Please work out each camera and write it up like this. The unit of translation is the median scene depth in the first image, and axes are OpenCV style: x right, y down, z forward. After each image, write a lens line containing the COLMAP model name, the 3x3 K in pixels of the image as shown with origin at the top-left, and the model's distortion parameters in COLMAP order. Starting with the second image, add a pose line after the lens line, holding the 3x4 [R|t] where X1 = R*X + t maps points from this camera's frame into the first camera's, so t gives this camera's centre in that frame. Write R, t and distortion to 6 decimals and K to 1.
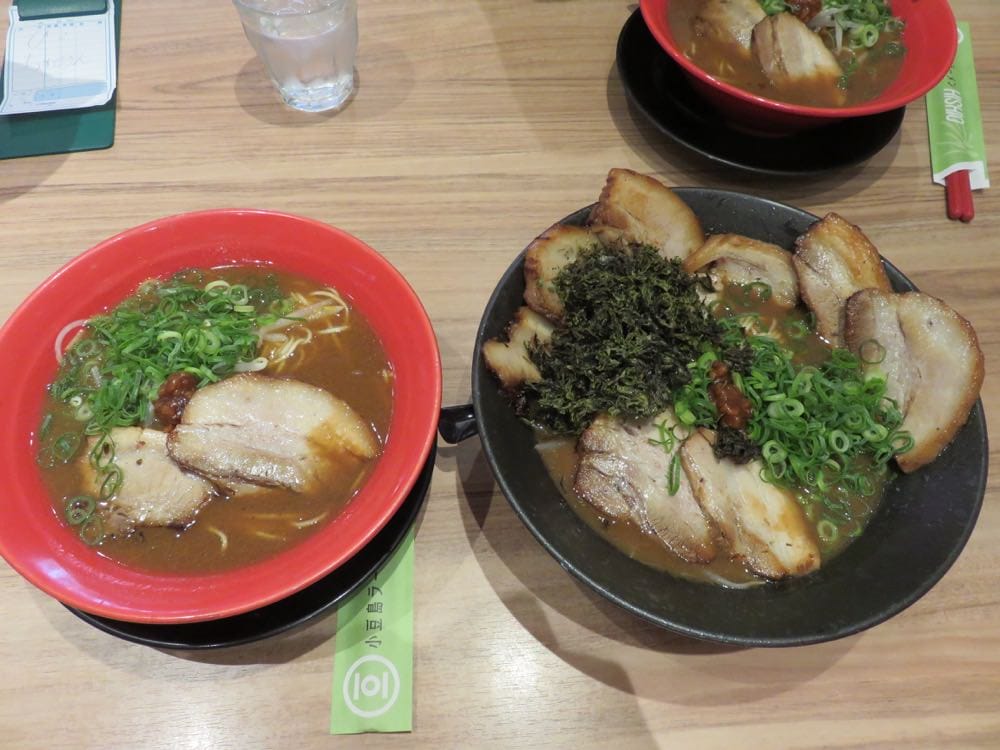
lens RADIAL K [[738.7, 0, 499.4], [0, 738.7, 387.6], [0, 0, 1]] dist [-0.030448, -0.001234]
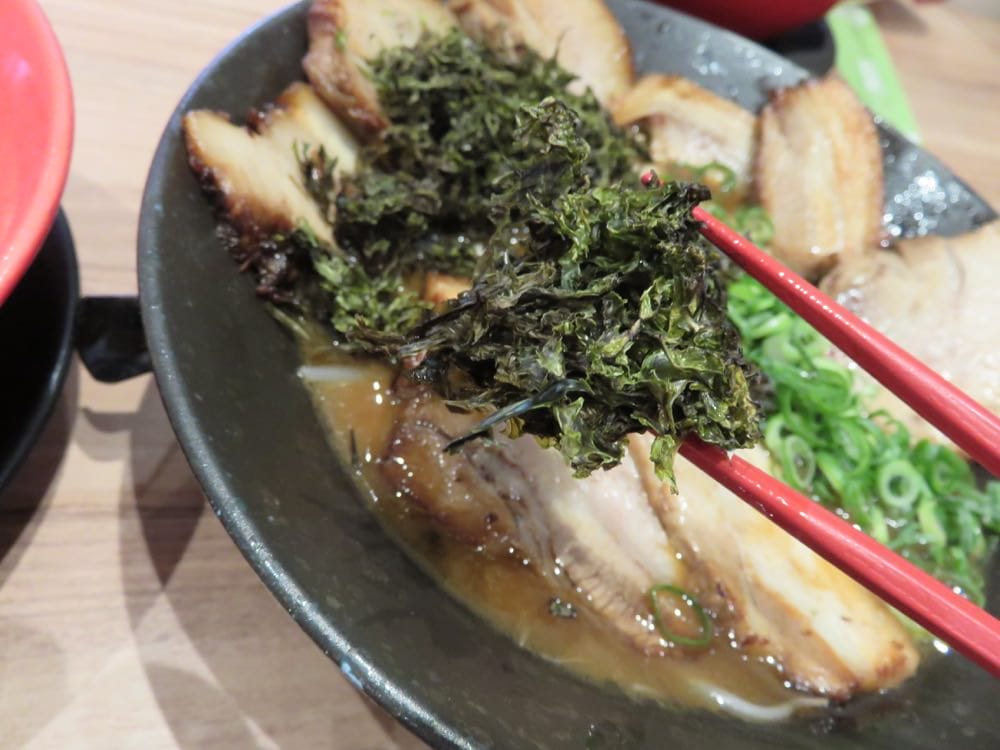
lens RADIAL K [[761.2, 0, 500.3], [0, 761.2, 356.5], [0, 0, 1]] dist [0.052181, -0.000598]
pose [[0.961833, 0.092068, 0.257684, 0.044121], [-0.053094, 0.986593, -0.154321, 0.126246], [-0.268437, 0.134750, 0.953826, 0.524106]]
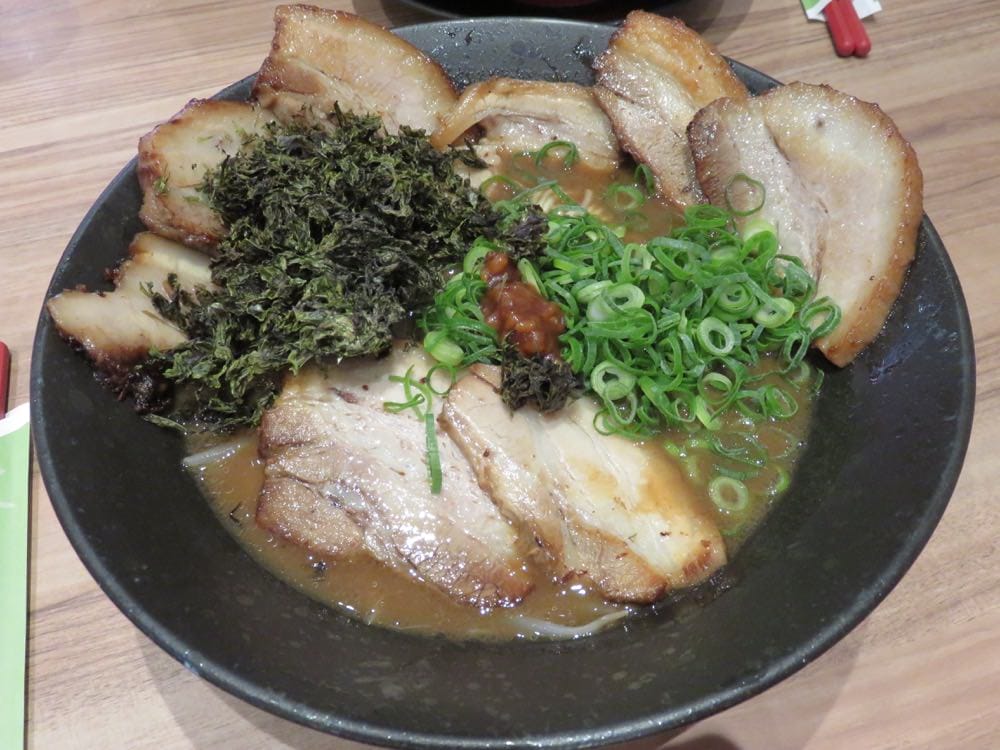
lens RADIAL K [[849.4, 0, 500.0], [0, 849.4, 375.0], [0, 0, 1]] dist [-0.042775, -0.000634]
pose [[0.975285, -0.206118, 0.079594, 0.228683], [0.214239, 0.970288, -0.112441, 0.132124], [-0.054052, 0.126714, 0.990465, 0.342635]]
